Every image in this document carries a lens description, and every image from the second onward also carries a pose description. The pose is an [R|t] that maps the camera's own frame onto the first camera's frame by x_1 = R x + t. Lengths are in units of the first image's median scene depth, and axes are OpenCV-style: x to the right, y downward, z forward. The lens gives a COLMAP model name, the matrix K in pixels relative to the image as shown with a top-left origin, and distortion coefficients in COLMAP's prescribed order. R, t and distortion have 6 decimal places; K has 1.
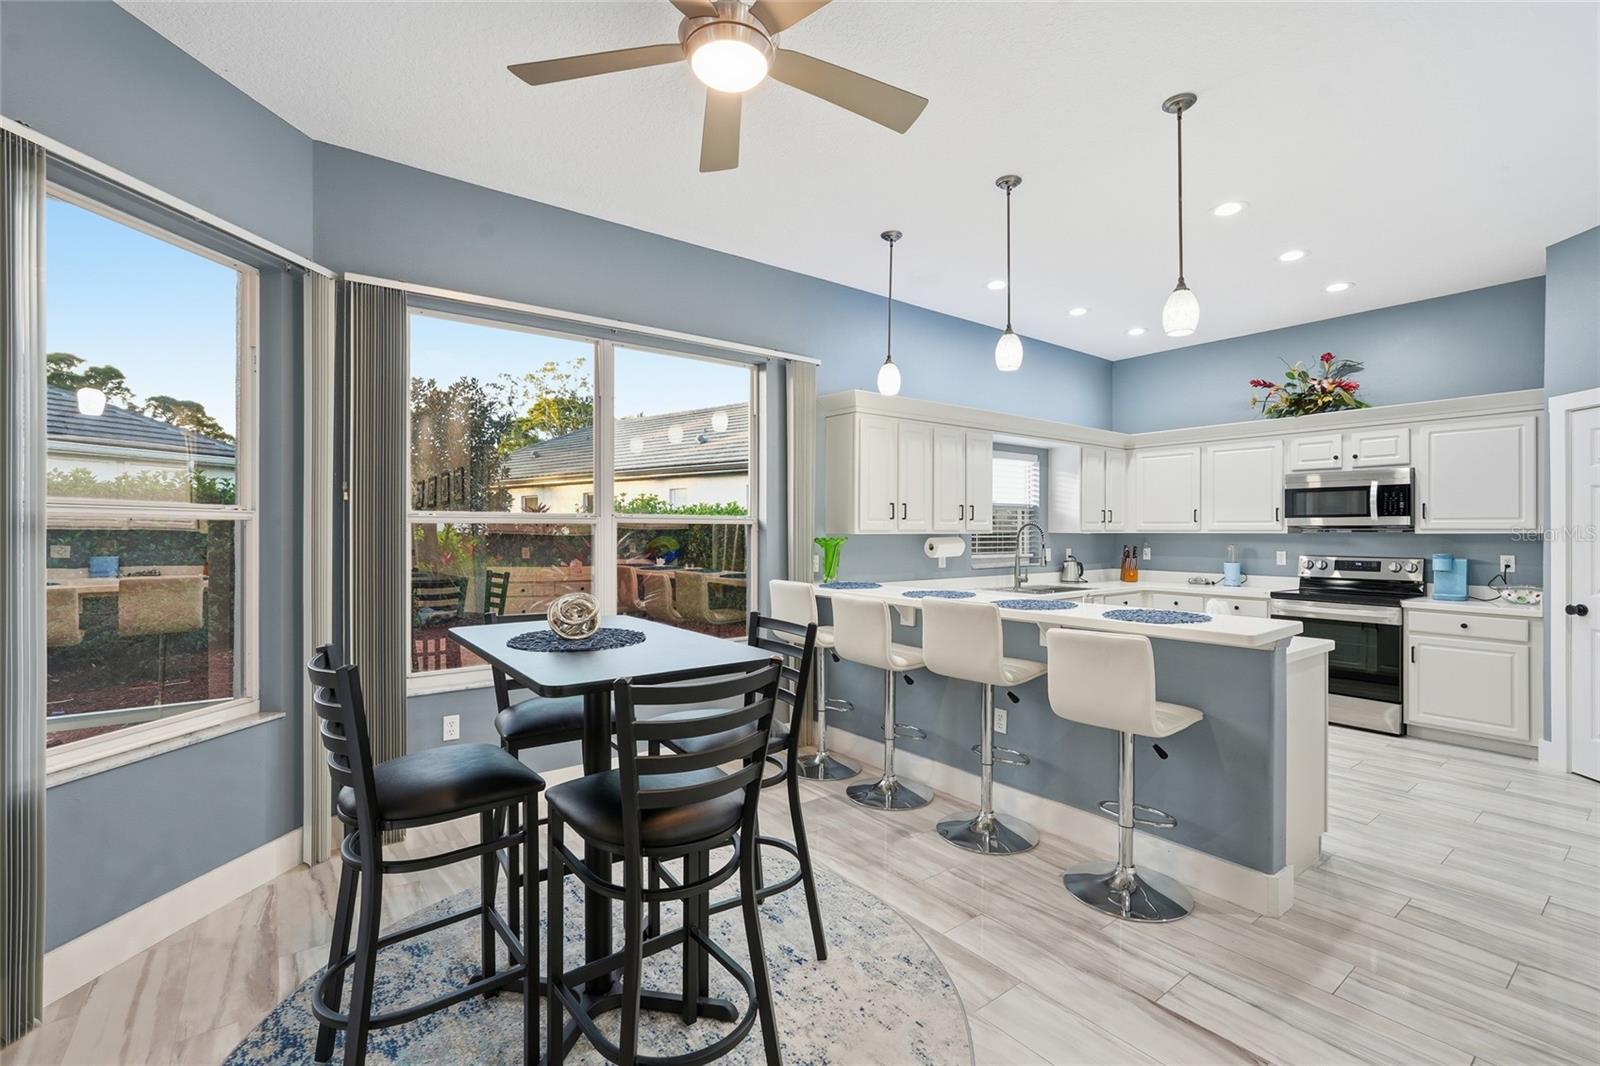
lens RADIAL K [[708.0, 0, 793.4], [0, 708.0, 531.1], [0, 0, 1]] dist [-0.011951, 0.007875]
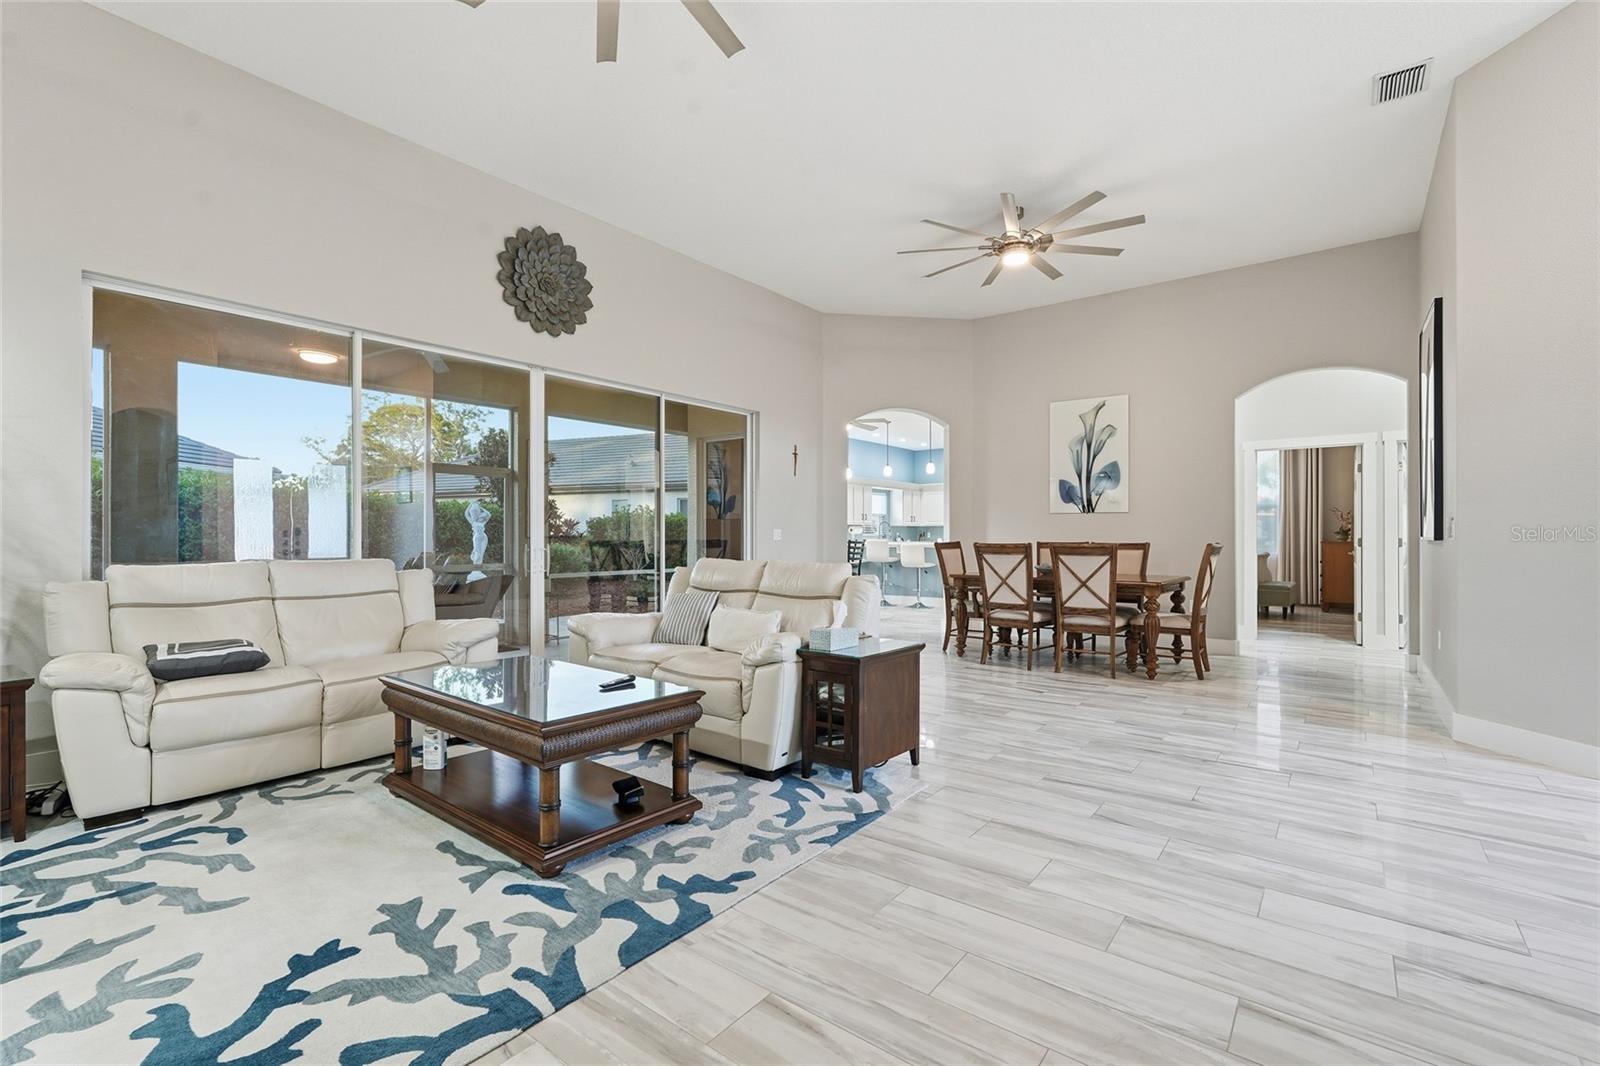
lens RADIAL K [[708.0, 0, 793.4], [0, 708.0, 531.1], [0, 0, 1]] dist [-0.011951, 0.007875]
pose [[0.966017, 0.002027, 0.258470, -0.990871], [0.000207, 0.999963, -0.008617, 0.072380], [-0.258477, 0.008378, 0.965981, -2.120055]]
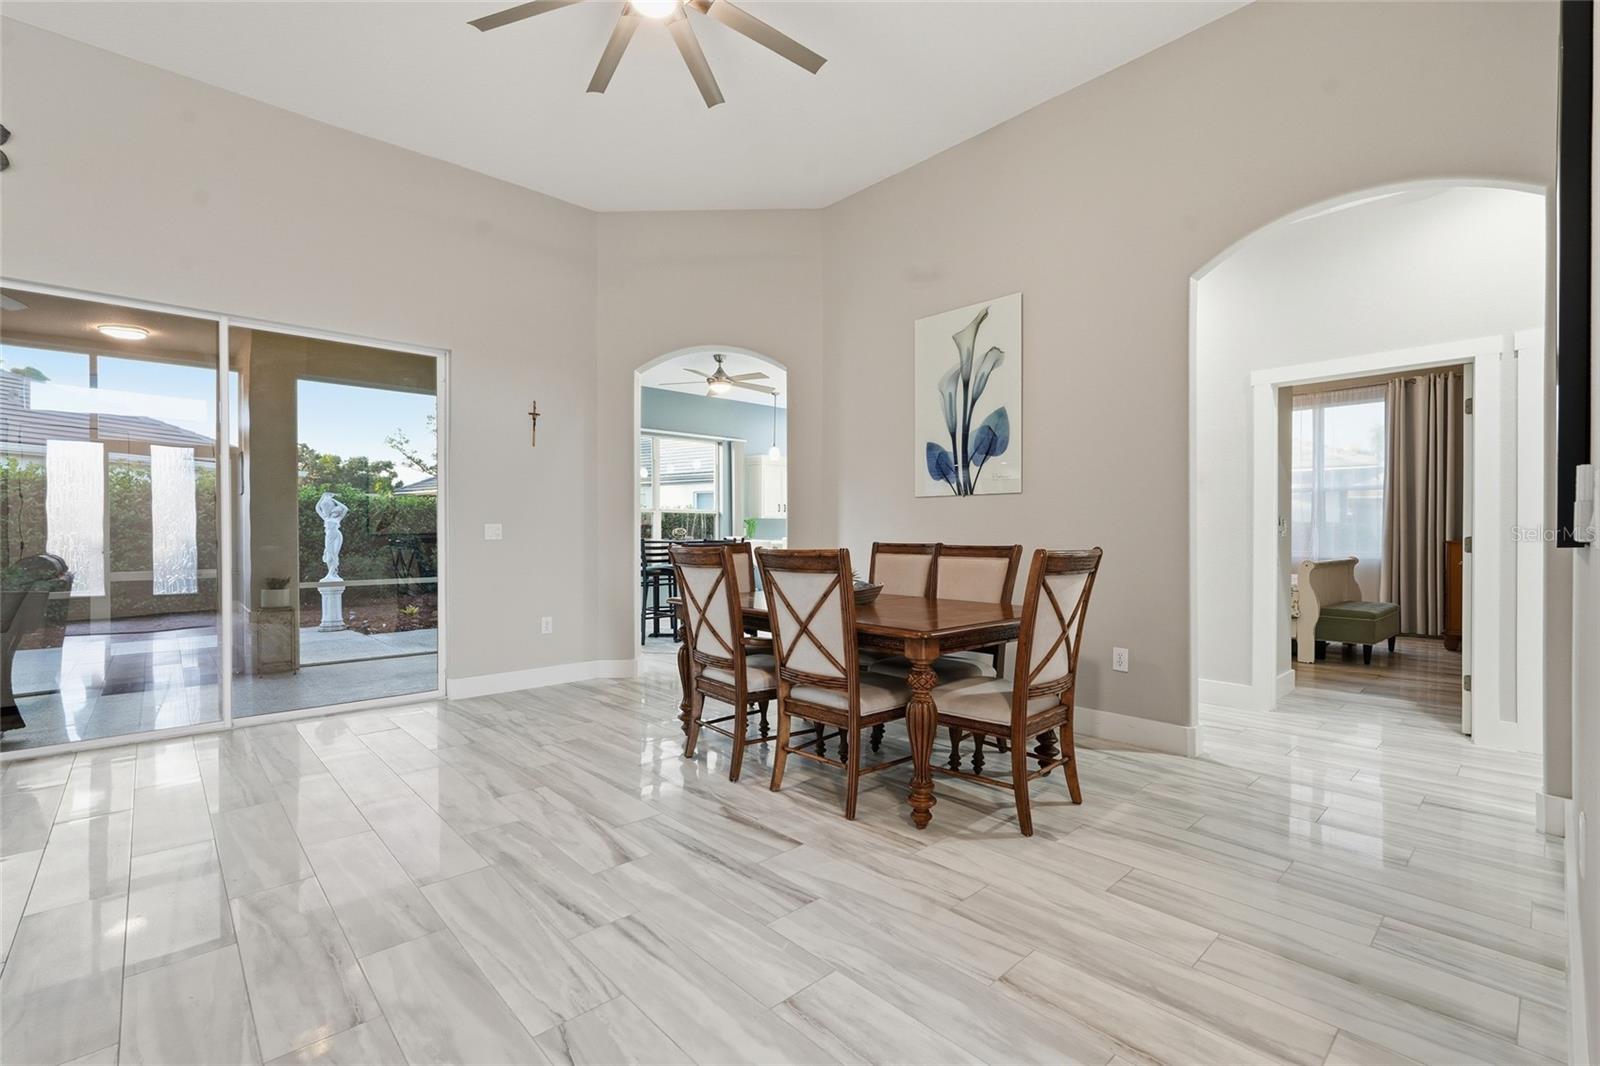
lens RADIAL K [[693.2, 0, 773.9], [0, 693.2, 538.7], [0, 0, 1]] dist [-0.020368, 0.000218]
pose [[0.997182, -0.001066, 0.075011, -0.050962], [0.000591, 0.999980, 0.006344, 0.071115], [-0.075016, -0.006282, 0.997163, -1.550658]]
